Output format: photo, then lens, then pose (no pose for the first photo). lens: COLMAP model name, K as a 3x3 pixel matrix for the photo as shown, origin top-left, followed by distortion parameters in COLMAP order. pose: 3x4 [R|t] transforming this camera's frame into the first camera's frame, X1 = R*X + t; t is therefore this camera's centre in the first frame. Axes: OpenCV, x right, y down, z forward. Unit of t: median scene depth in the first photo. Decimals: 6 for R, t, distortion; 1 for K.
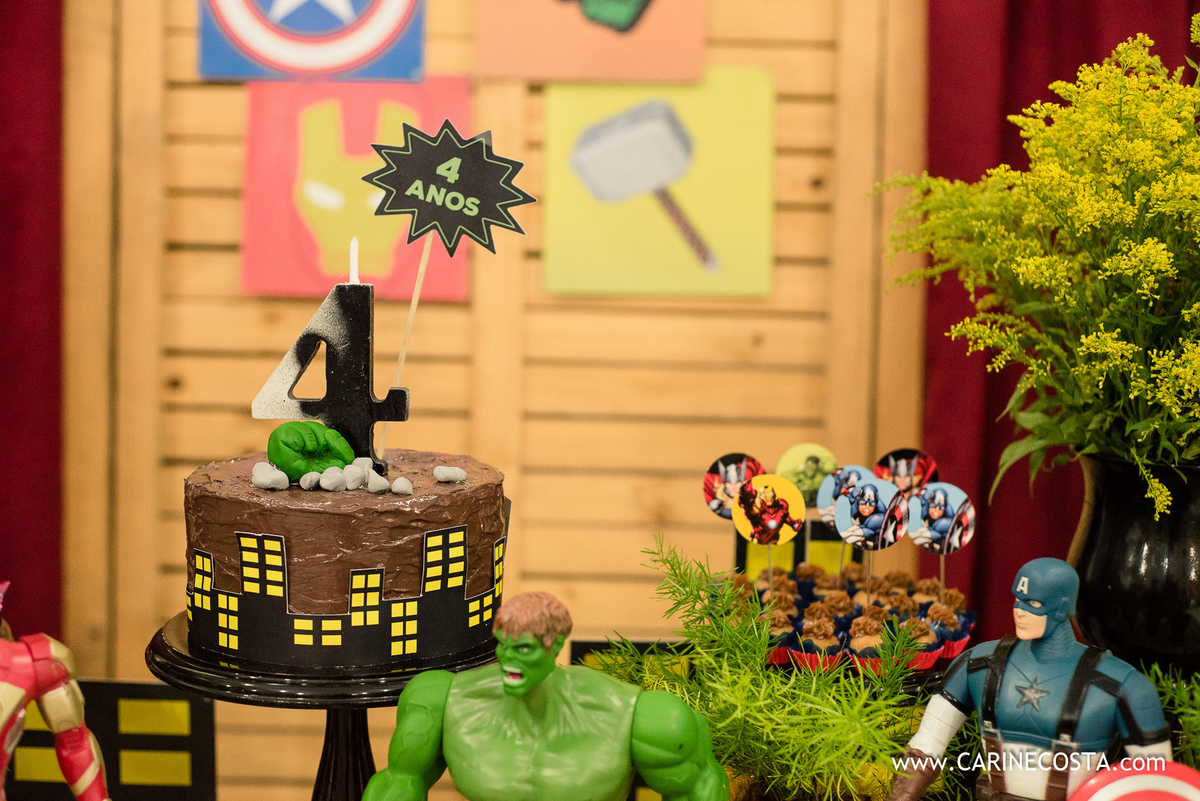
lens RADIAL K [[1818.0, 0, 596.8], [0, 1818.0, 401.8], [0, 0, 1]] dist [-0.033710, 0.000000]
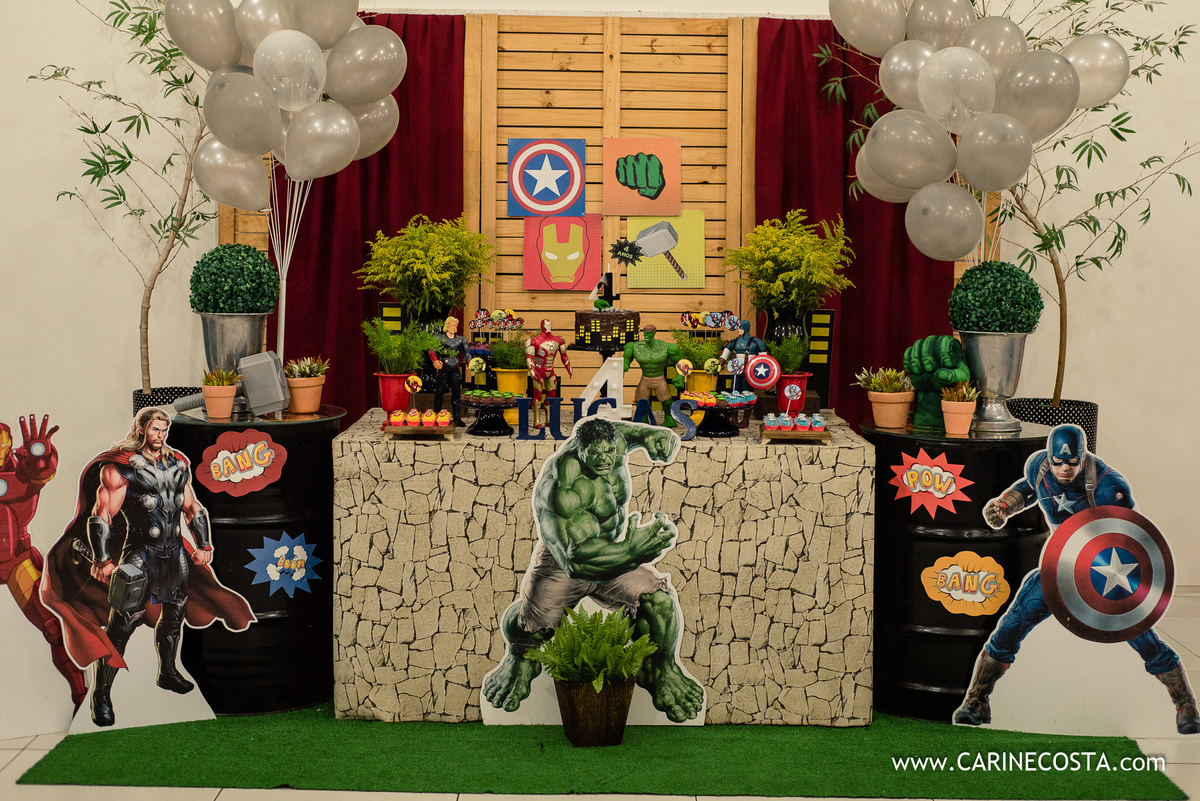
lens RADIAL K [[1818.0, 0, 602.5], [0, 1818.0, 397.5], [0, 0, 1]] dist [-0.033710, 0.000000]
pose [[0.999842, -0.015609, 0.008507, -0.207729], [0.015903, 0.999238, -0.035645, 0.472102], [-0.007944, 0.035775, 0.999328, -4.111278]]
